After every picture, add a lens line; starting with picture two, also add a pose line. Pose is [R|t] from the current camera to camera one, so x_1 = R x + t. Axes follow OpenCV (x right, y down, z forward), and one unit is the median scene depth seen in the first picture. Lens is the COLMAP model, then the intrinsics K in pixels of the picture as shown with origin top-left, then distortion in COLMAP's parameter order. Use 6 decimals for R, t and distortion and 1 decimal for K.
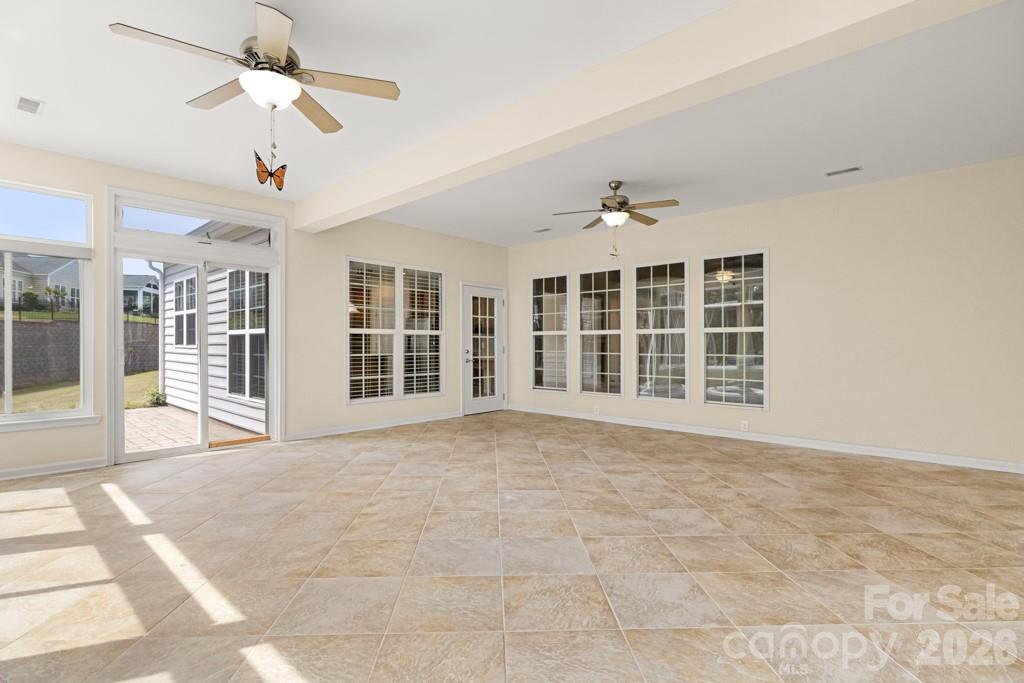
lens RADIAL K [[486.6, 0, 512.0], [0, 486.6, 341.5], [0, 0, 1]] dist [-0.000685, -0.000128]
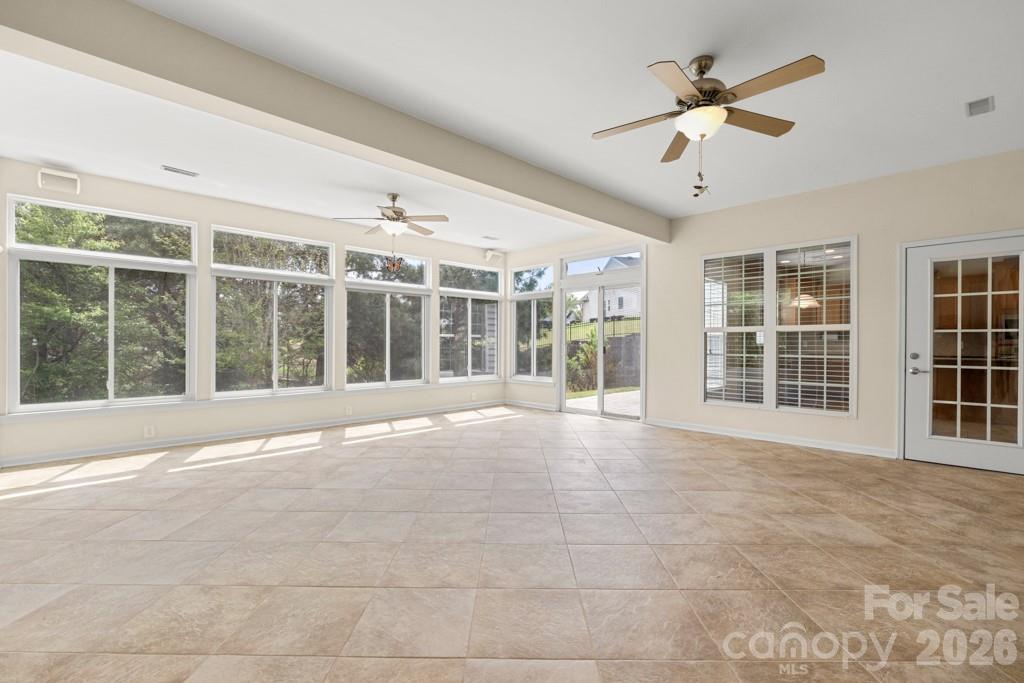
lens RADIAL K [[448.5, 0, 512.5], [0, 448.5, 346.2], [0, 0, 1]] dist [-0.010416, 0.000443]
pose [[-0.071672, 0.006465, -0.997407, 0.540744], [0.002681, 0.999977, 0.006289, 0.004156], [0.997425, -0.002223, -0.071688, 0.596933]]
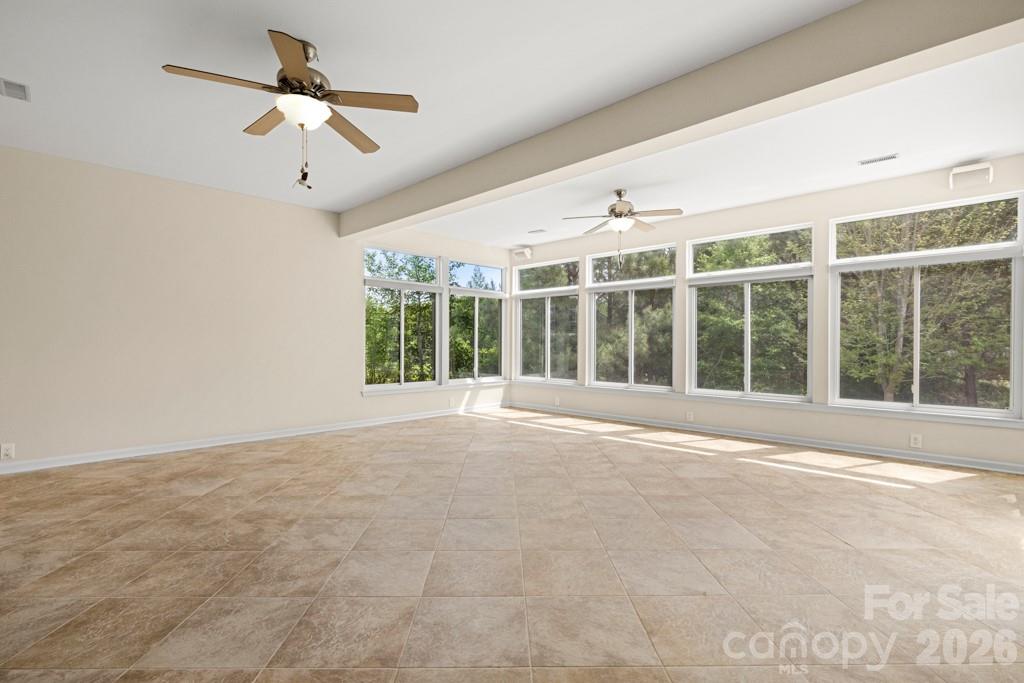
lens RADIAL K [[475.4, 0, 510.5], [0, 475.4, 337.4], [0, 0, 1]] dist [-0.004938, -0.001233]
pose [[-0.998929, -0.004863, 0.046003, -0.035939], [-0.005511, 0.999887, -0.013951, 0.004068], [-0.045930, -0.014190, -0.998844, 1.108931]]
